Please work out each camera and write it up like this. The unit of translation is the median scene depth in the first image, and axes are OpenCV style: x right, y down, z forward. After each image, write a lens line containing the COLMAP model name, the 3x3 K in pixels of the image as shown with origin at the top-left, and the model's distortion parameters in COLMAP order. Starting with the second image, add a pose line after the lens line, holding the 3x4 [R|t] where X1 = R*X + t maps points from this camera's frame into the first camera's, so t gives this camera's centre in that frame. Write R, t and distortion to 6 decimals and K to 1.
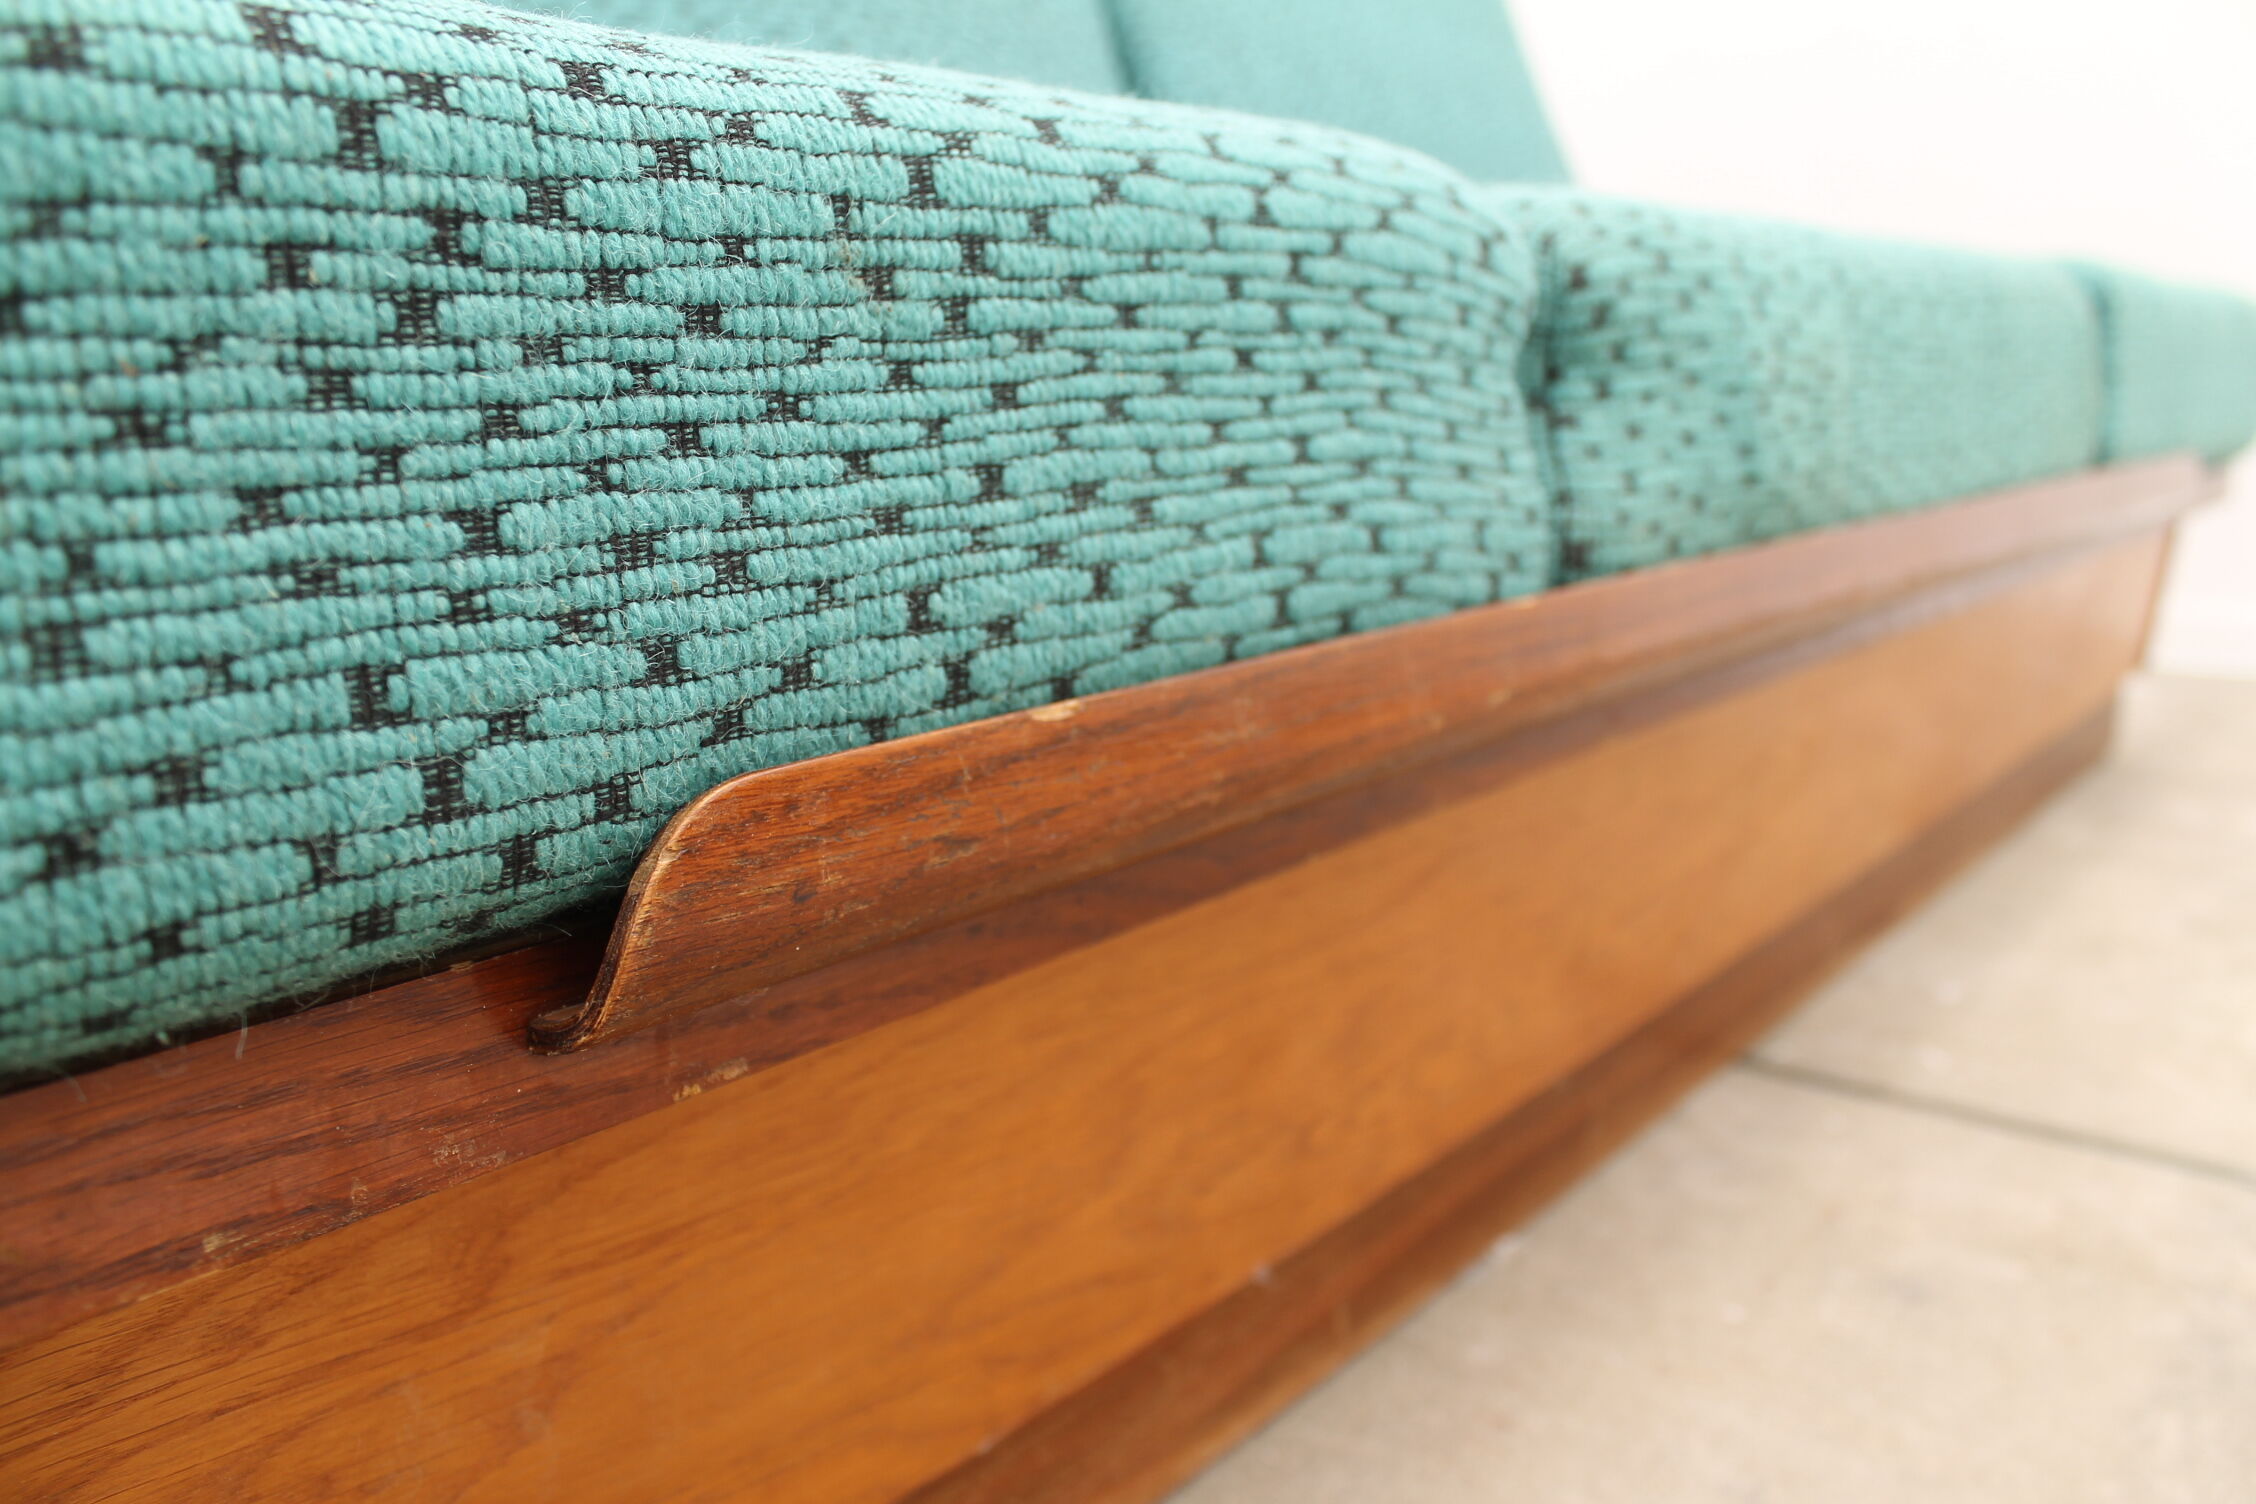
lens RADIAL K [[1864.9, 0, 1195.4], [0, 1864.9, 746.5], [0, 0, 1]] dist [-0.162259, 0.138649]
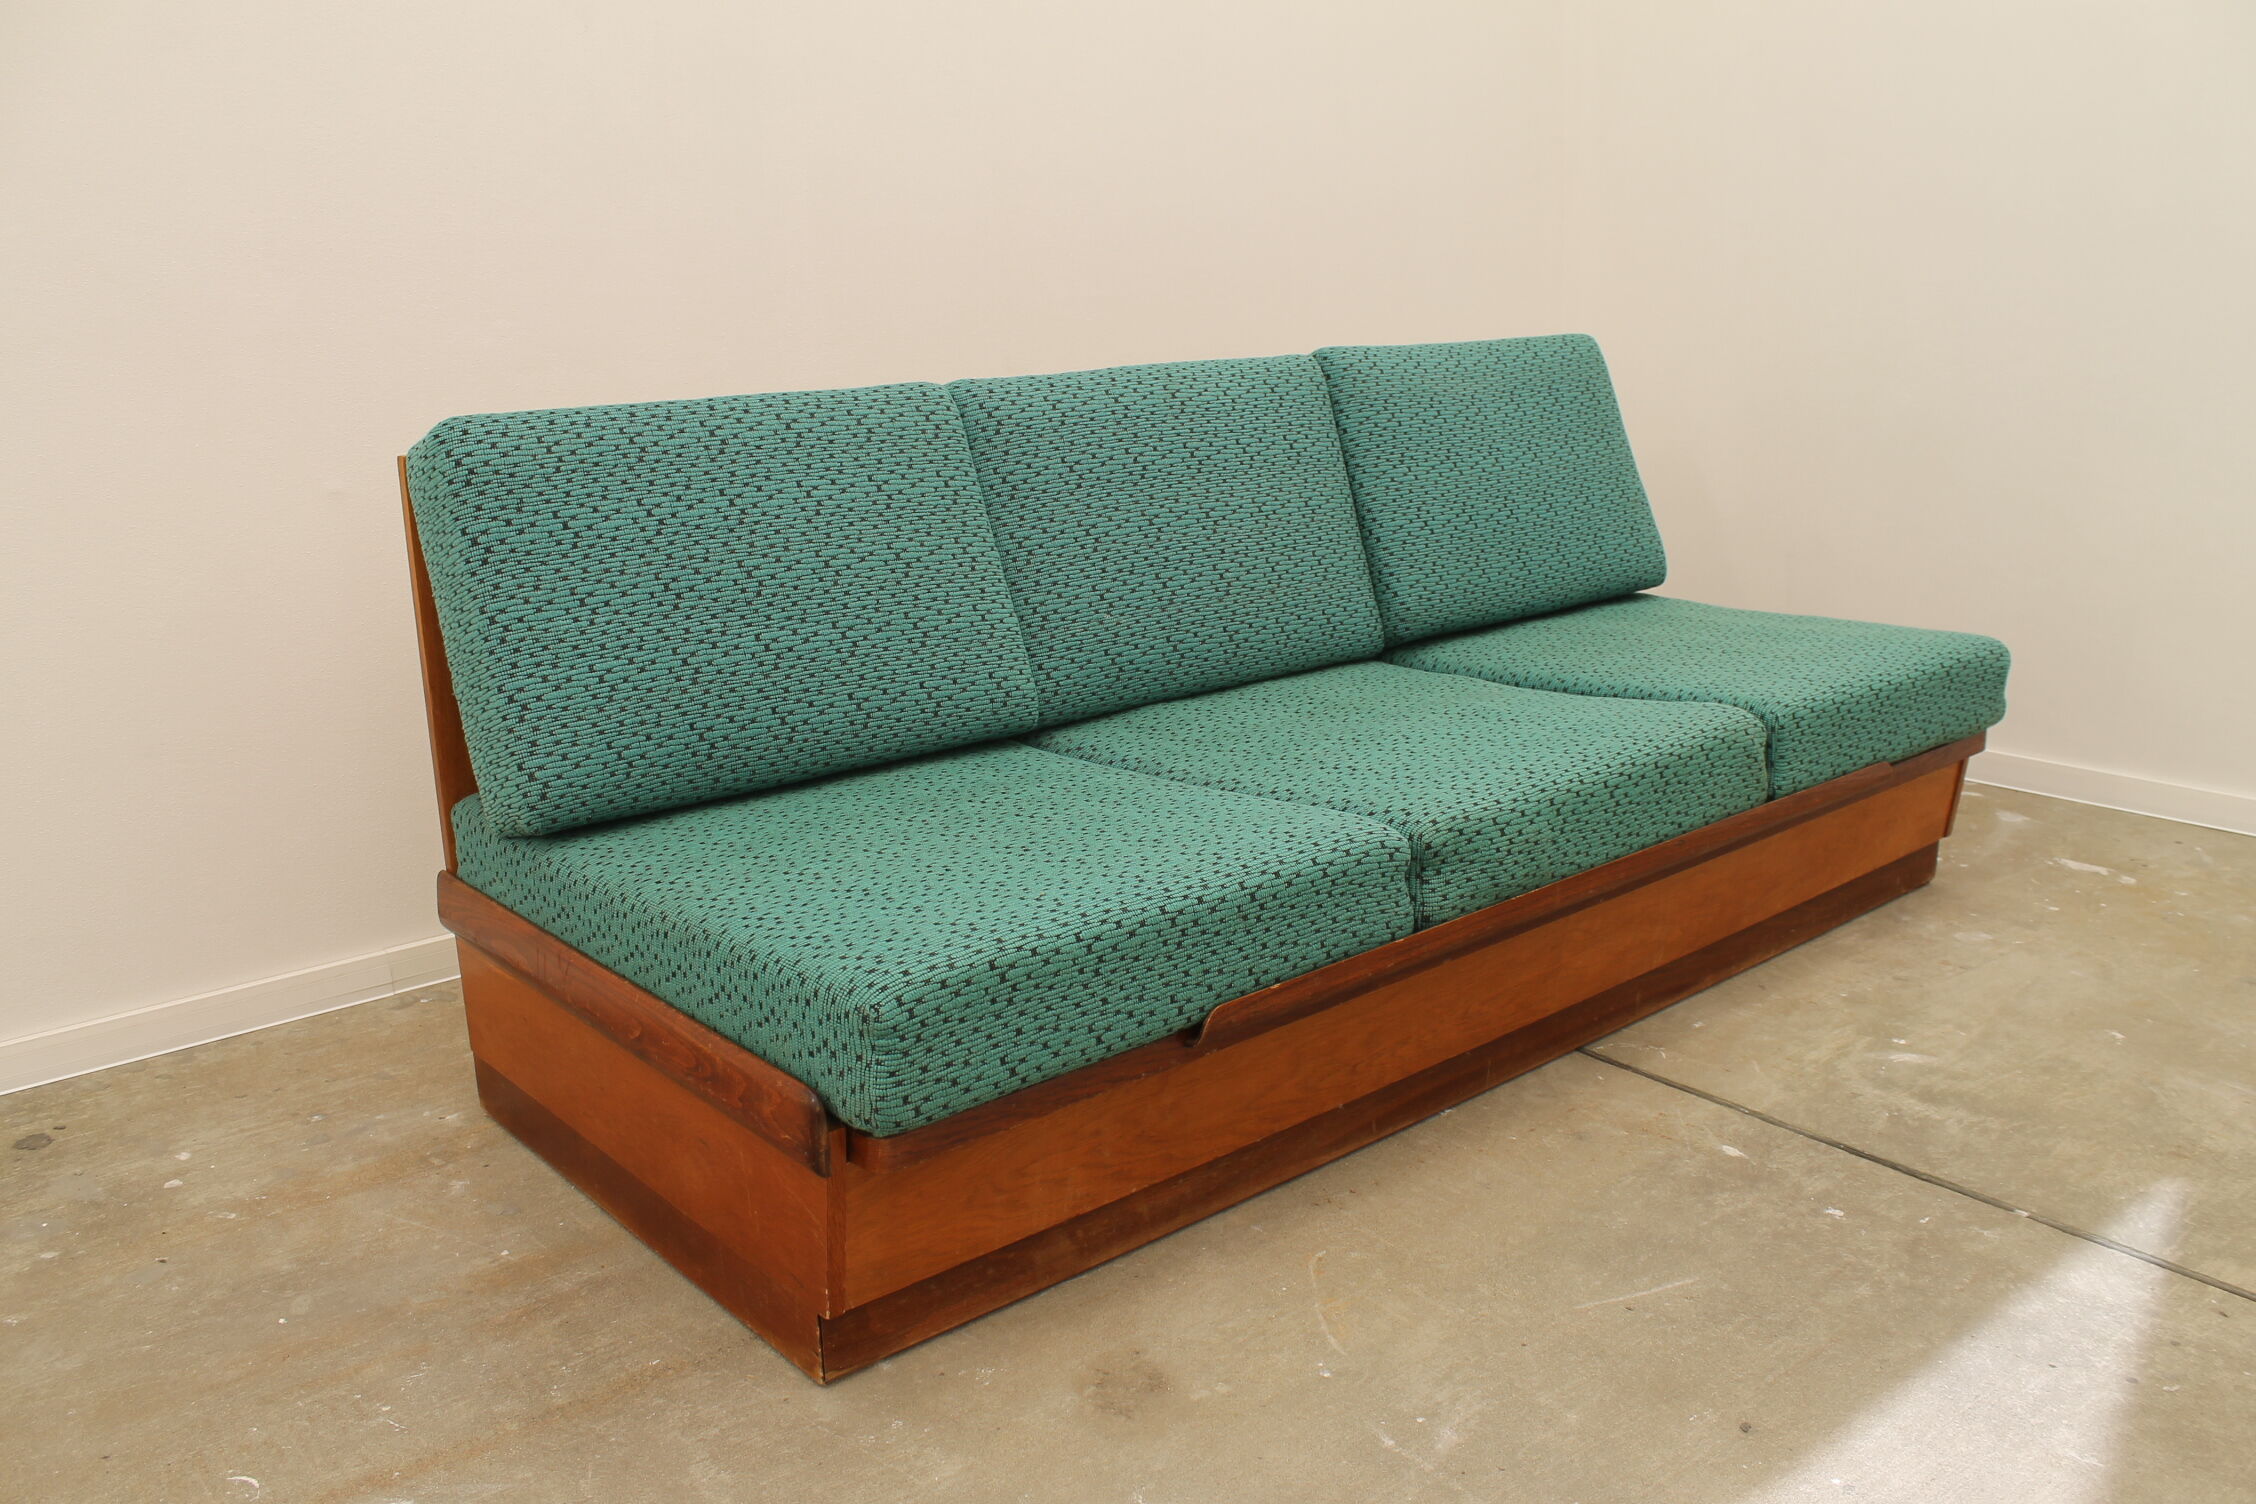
lens RADIAL K [[1864.9, 0, 1147.6], [0, 1864.9, 754.2], [0, 0, 1]] dist [-0.162259, 0.138649]
pose [[0.979025, 0.035854, -0.200561, 0.586813], [-0.025895, 0.998308, 0.052061, -0.913213], [0.202089, -0.045775, 0.978297, -4.087831]]
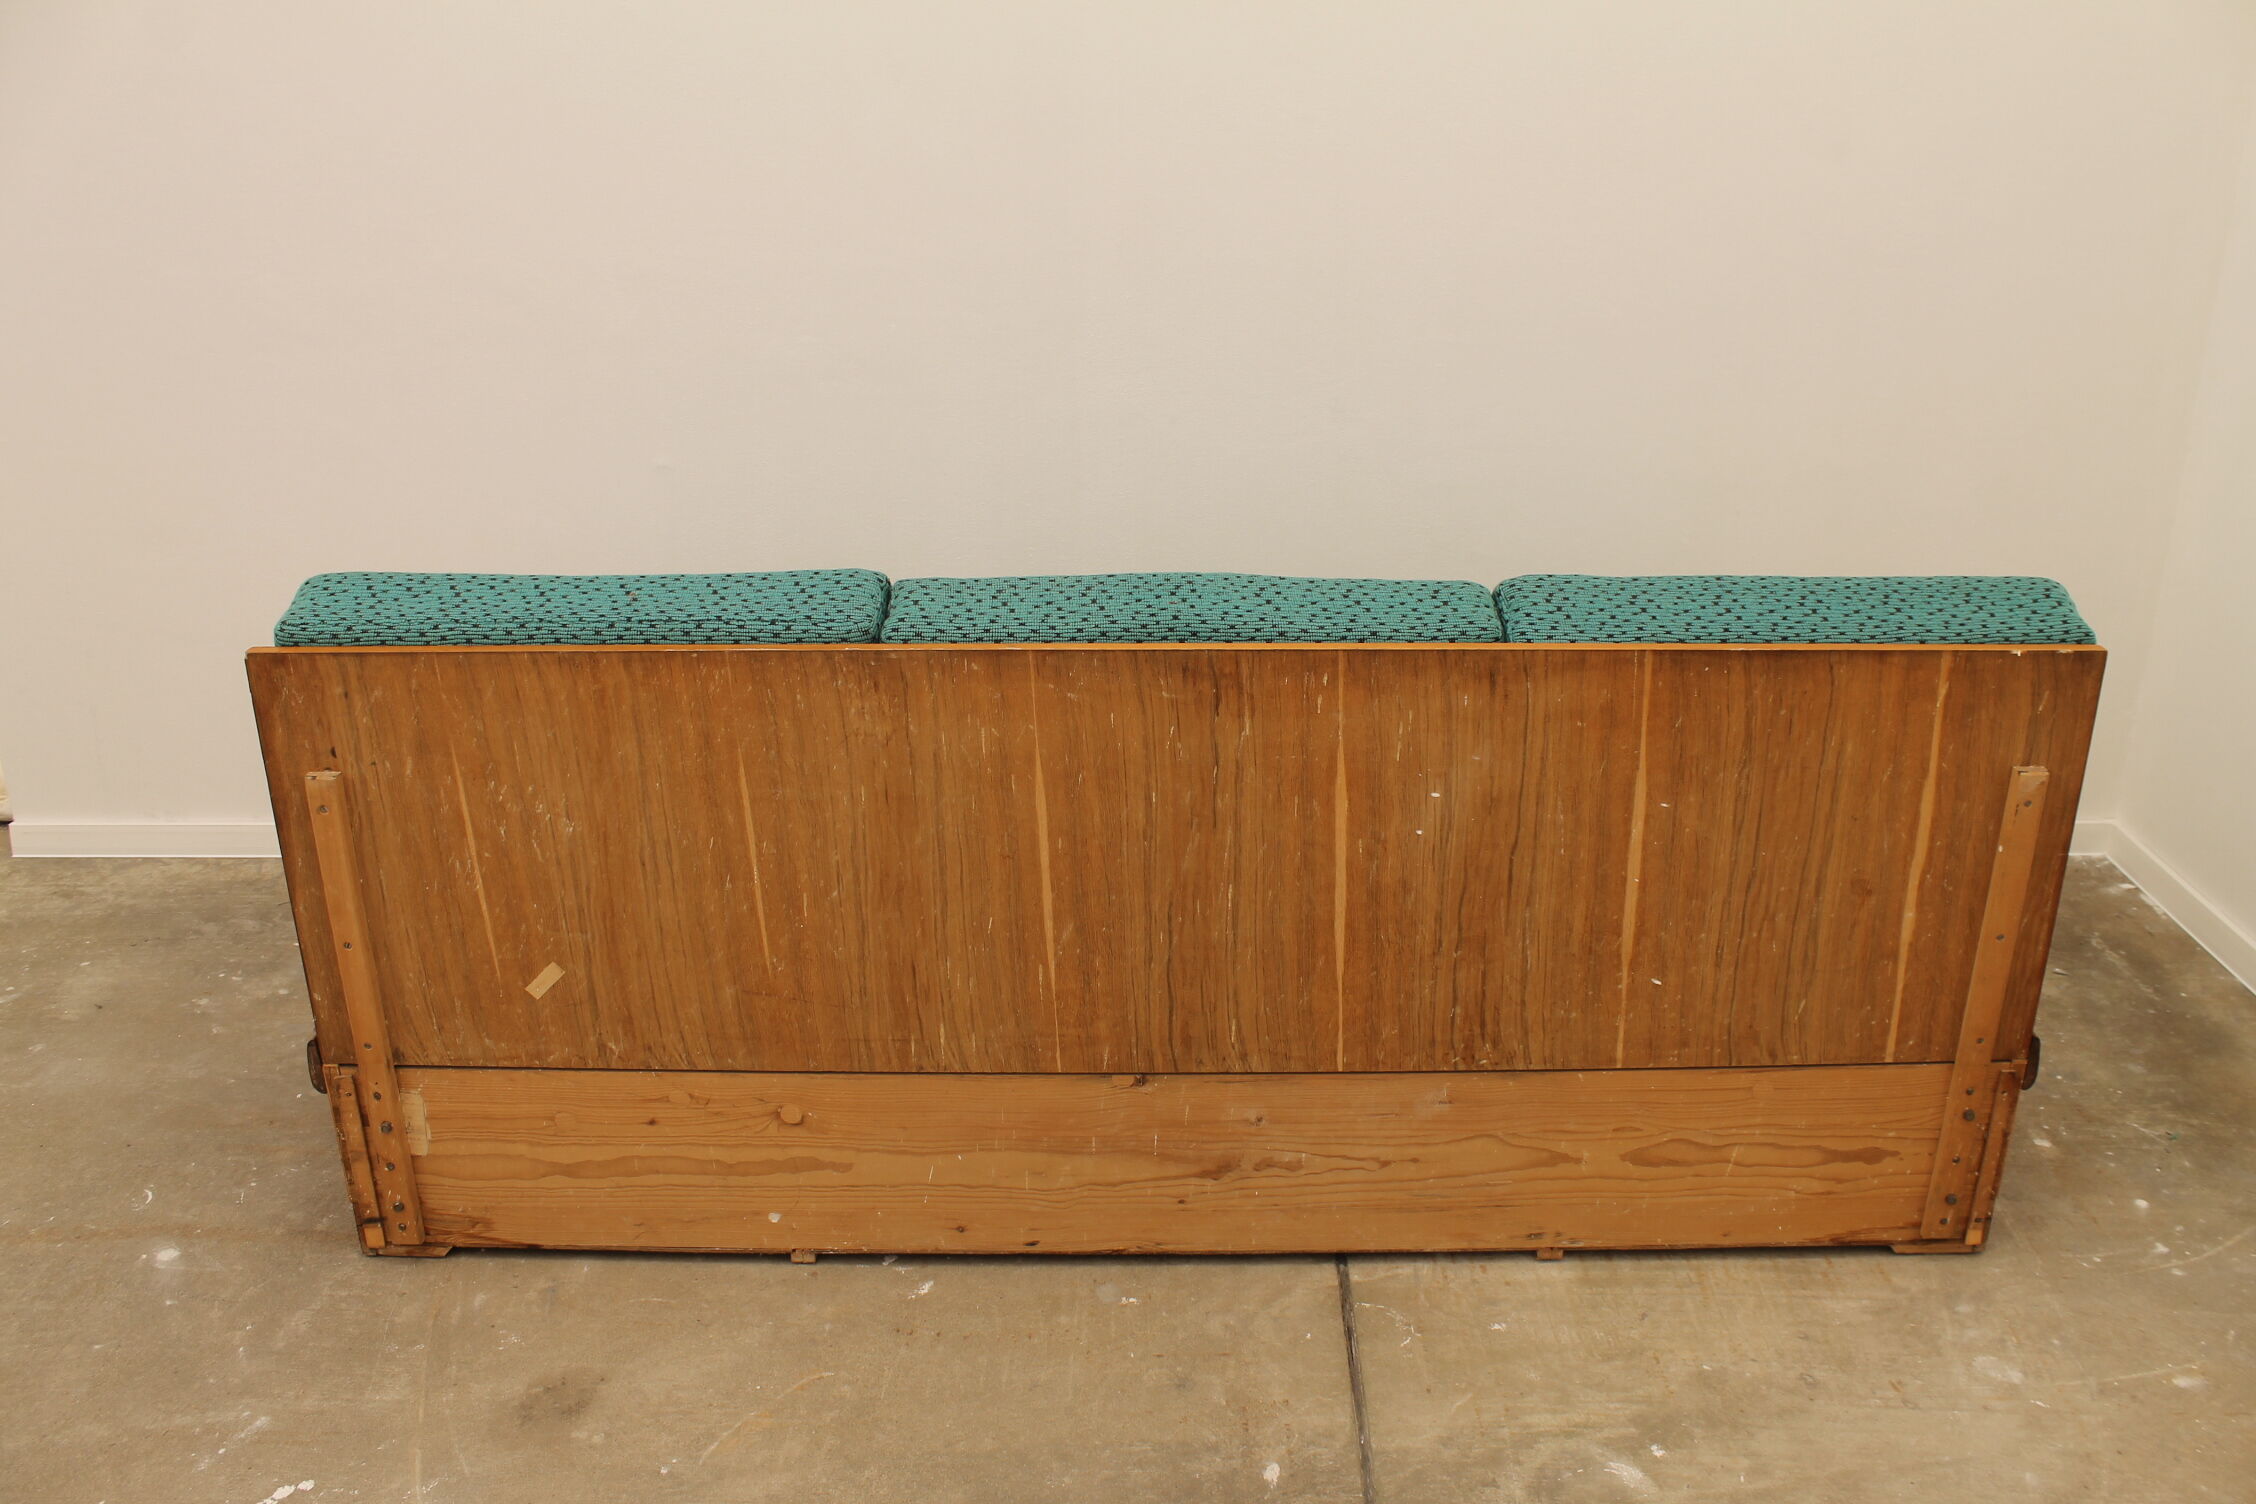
lens RADIAL K [[1864.9, 0, 1172.4], [0, 1864.9, 759.2], [0, 0, 1]] dist [-0.162259, 0.138649]
pose [[0.635639, 0.298782, -0.711823, 4.408164], [-0.171224, 0.953666, 0.247394, -2.771531], [0.752758, -0.035372, 0.657346, -1.802964]]
